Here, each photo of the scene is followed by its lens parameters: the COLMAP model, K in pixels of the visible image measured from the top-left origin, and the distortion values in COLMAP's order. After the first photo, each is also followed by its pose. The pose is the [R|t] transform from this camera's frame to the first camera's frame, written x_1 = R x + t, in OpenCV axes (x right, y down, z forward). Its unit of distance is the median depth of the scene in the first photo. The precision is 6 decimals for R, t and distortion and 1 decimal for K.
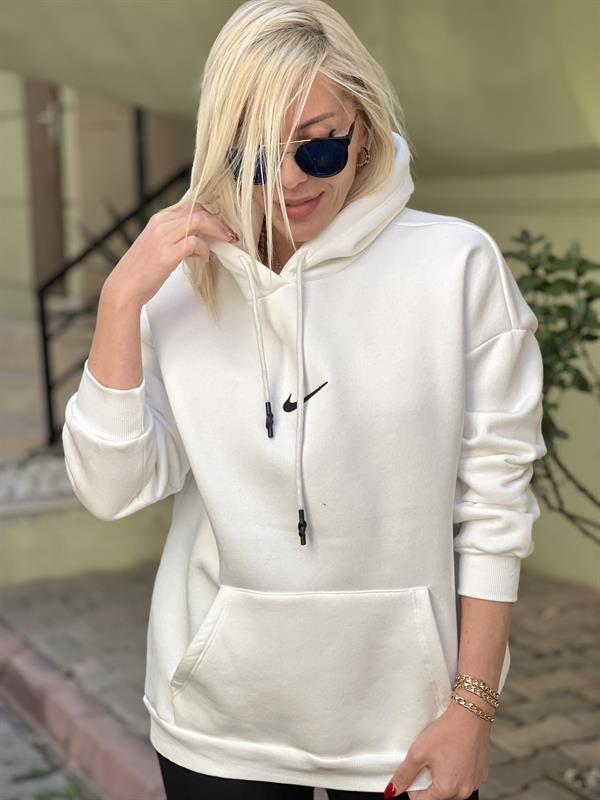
lens RADIAL K [[1827.7, 0, 299.9], [0, 1827.7, 399.1], [0, 0, 1]] dist [0.454895, -2.572912]
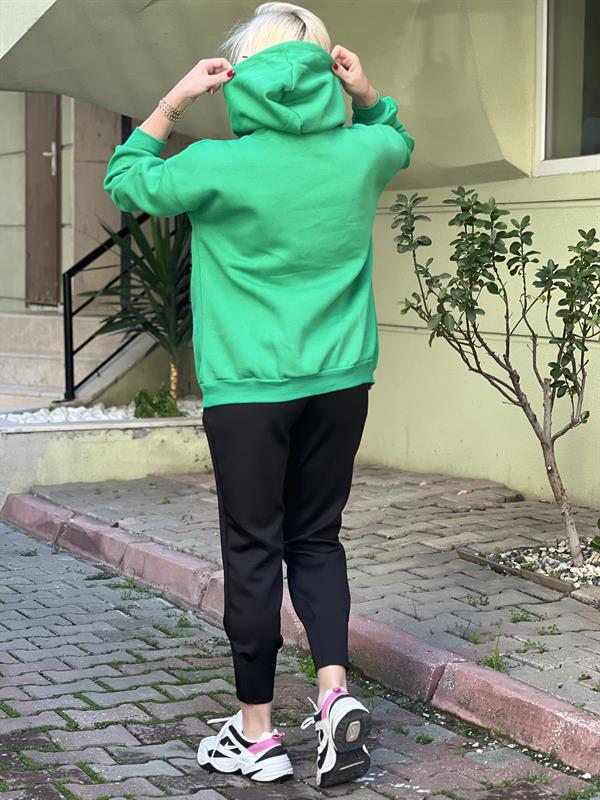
lens RADIAL K [[1811.6, 0, 277.7], [0, 1811.6, 394.1], [0, 0, 1]] dist [0.236569, -1.058844]
pose [[0.998569, 0.034172, 0.041128, -0.076014], [-0.032242, 0.998389, -0.046694, 0.133786], [-0.042658, 0.045301, 0.998062, -0.445463]]
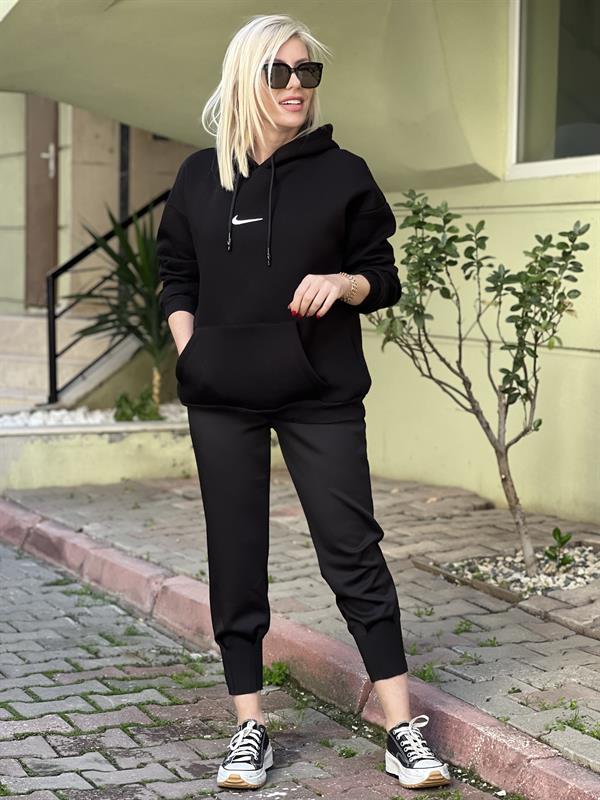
lens RADIAL K [[1810.3, 0, 300.0], [0, 1810.3, 400.0], [0, 0, 1]] dist [0.176458, -0.461743]
pose [[0.998583, 0.042005, 0.032661, -0.012193], [-0.040493, 0.998136, -0.045653, 0.129890], [-0.034518, 0.044266, 0.998423, -0.424089]]
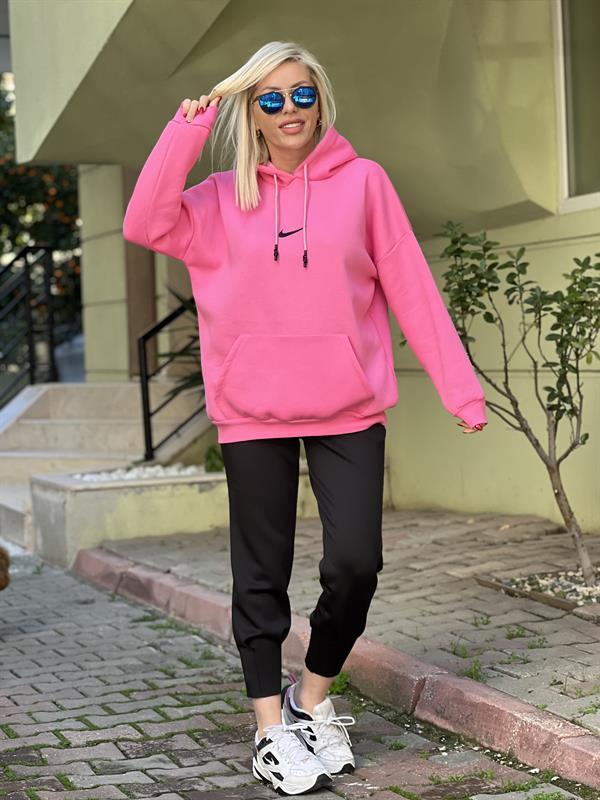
lens RADIAL K [[1808.9, 0, 284.9], [0, 1808.9, 400.9], [0, 0, 1]] dist [0.175032, -0.286006]
pose [[0.998791, -0.008312, -0.048454, 0.042461], [0.004112, 0.996274, -0.086147, 0.167839], [0.048989, 0.085843, 0.995104, -0.488030]]
